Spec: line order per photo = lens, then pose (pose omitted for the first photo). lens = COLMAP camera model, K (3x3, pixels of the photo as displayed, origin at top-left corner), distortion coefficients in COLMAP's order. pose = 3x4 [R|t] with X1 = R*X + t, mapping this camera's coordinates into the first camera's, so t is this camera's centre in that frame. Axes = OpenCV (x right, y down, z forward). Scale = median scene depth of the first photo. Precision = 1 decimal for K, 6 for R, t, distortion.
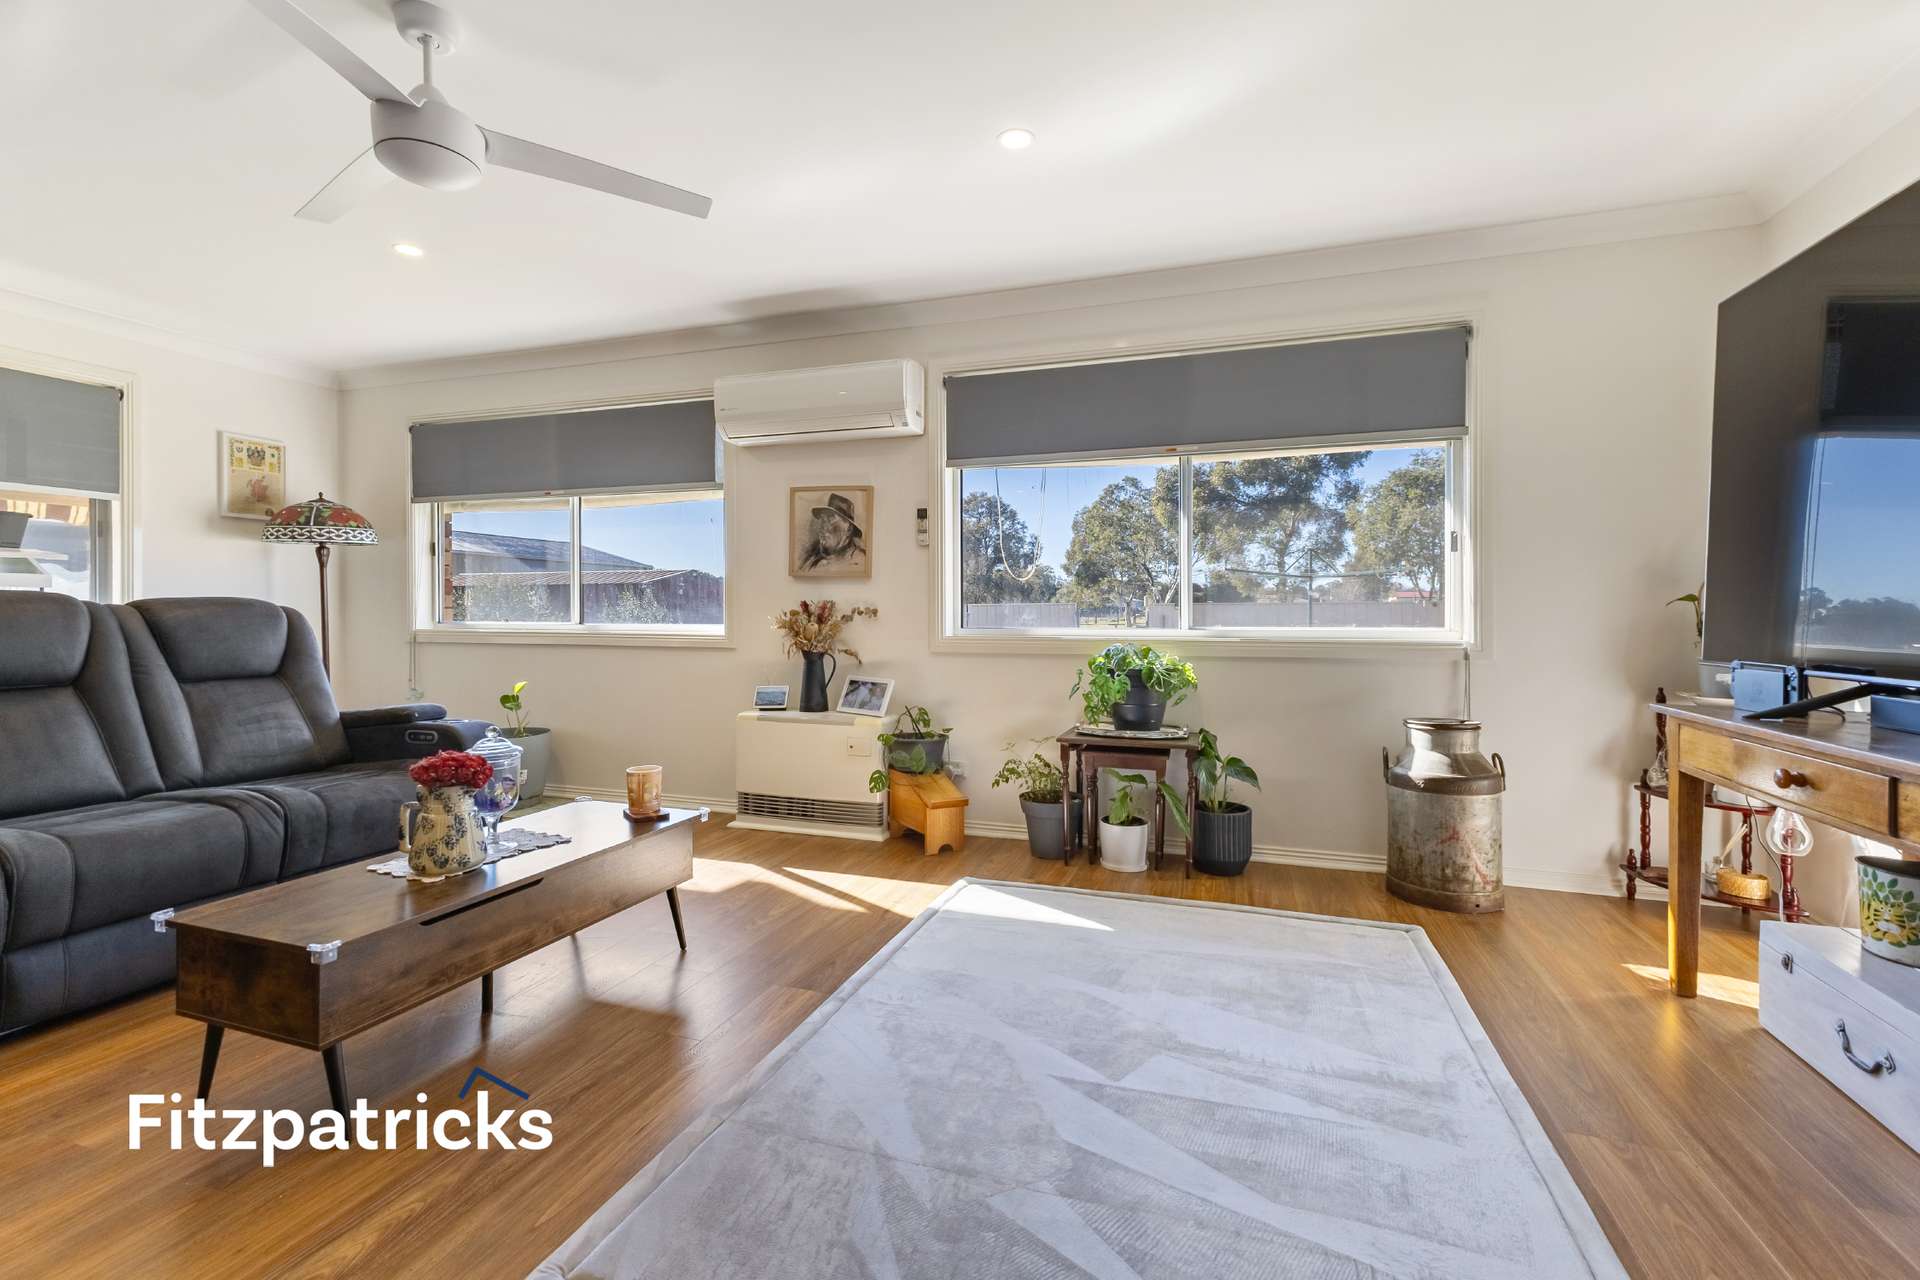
lens RADIAL K [[849.5, 0, 960.5], [0, 849.5, 610.9], [0, 0, 1]] dist [0.013838, -0.002489]
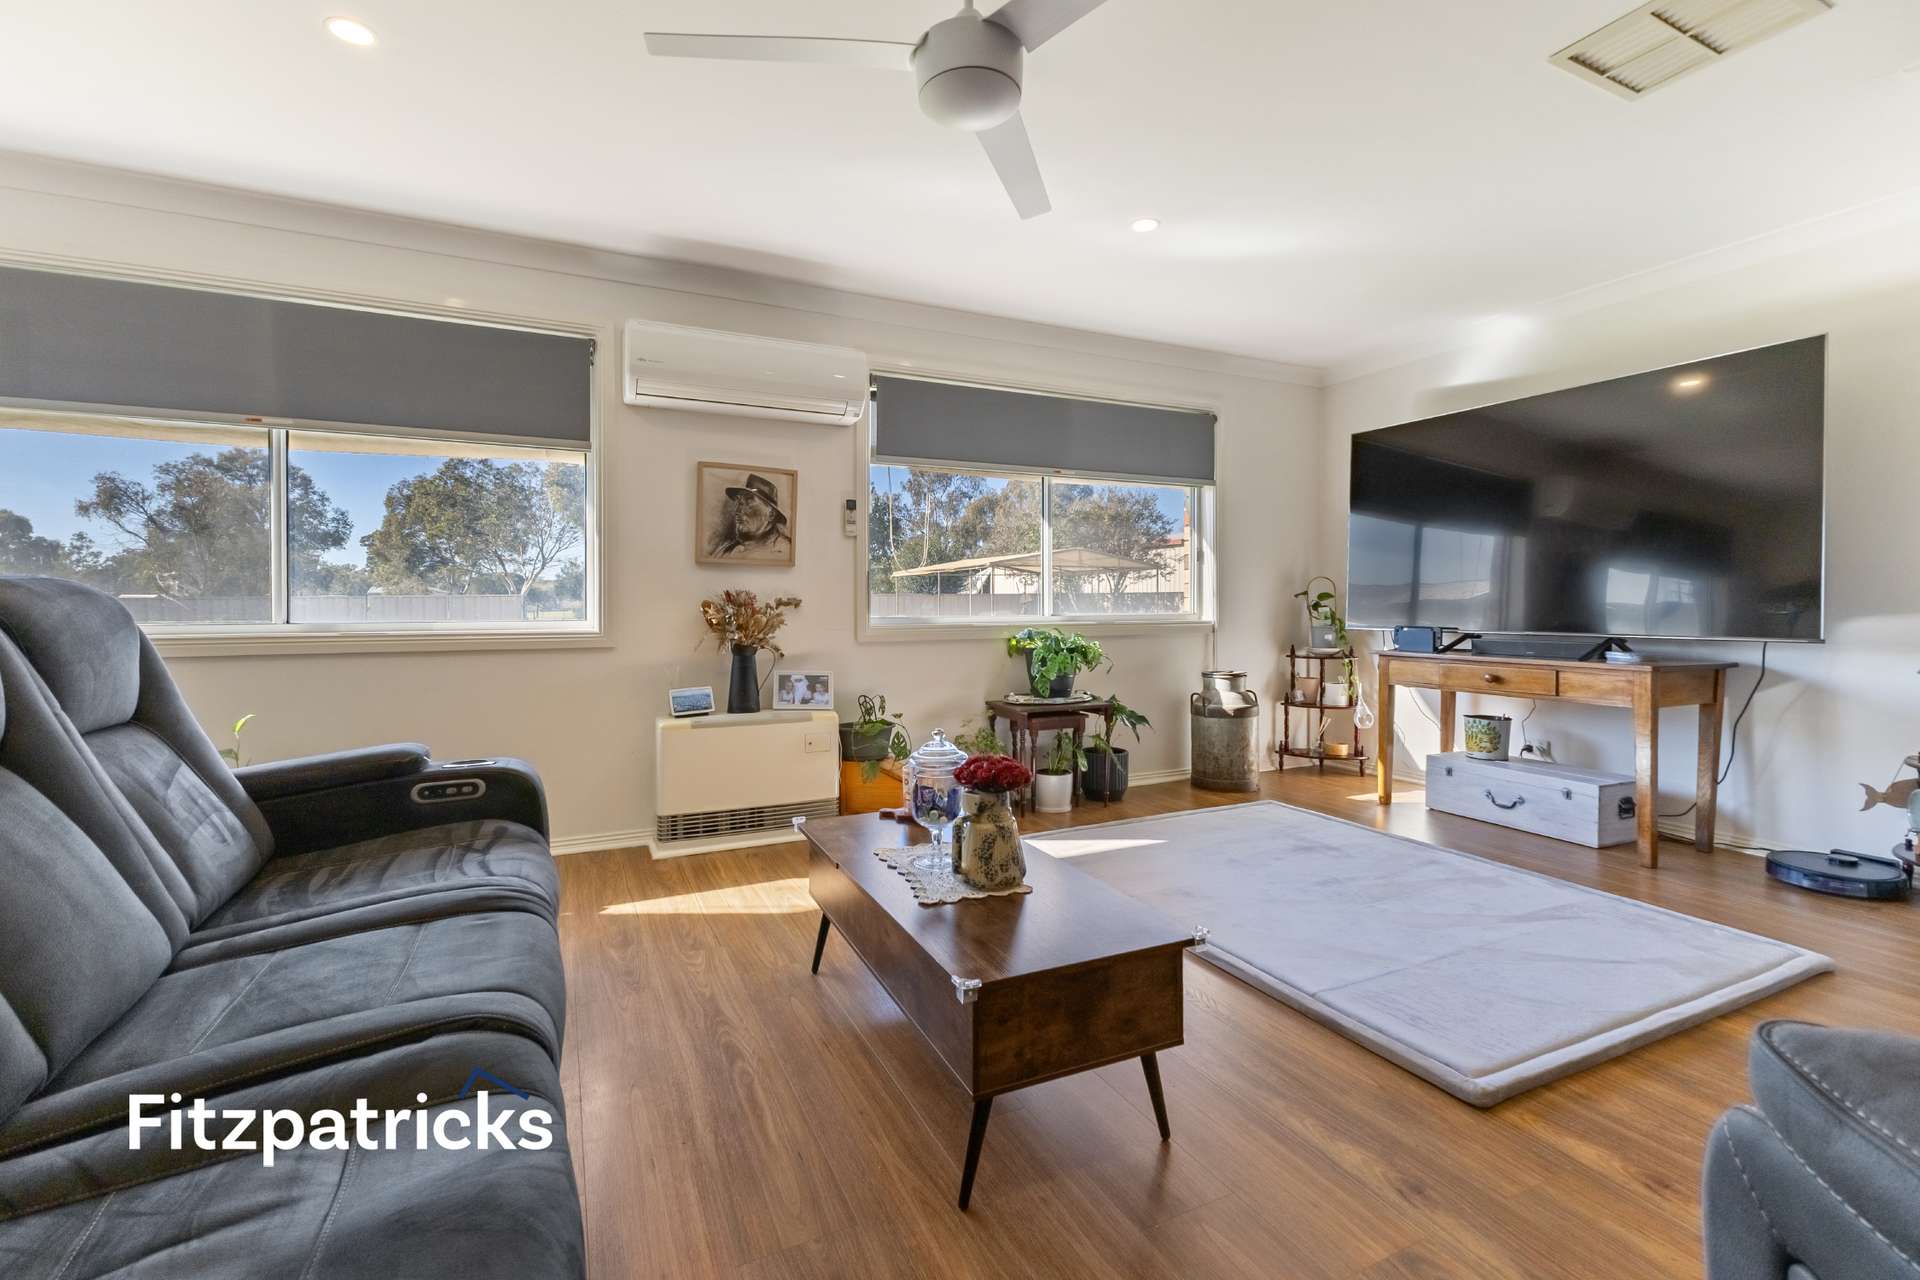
lens RADIAL K [[849.5, 0, 947.3], [0, 849.5, 603.3], [0, 0, 1]] dist [0.013838, -0.002489]
pose [[0.709400, -0.003197, 0.704799, -0.658722], [0.003233, 0.999994, 0.001282, 0.001174], [-0.704799, 0.001369, 0.709406, 0.201696]]
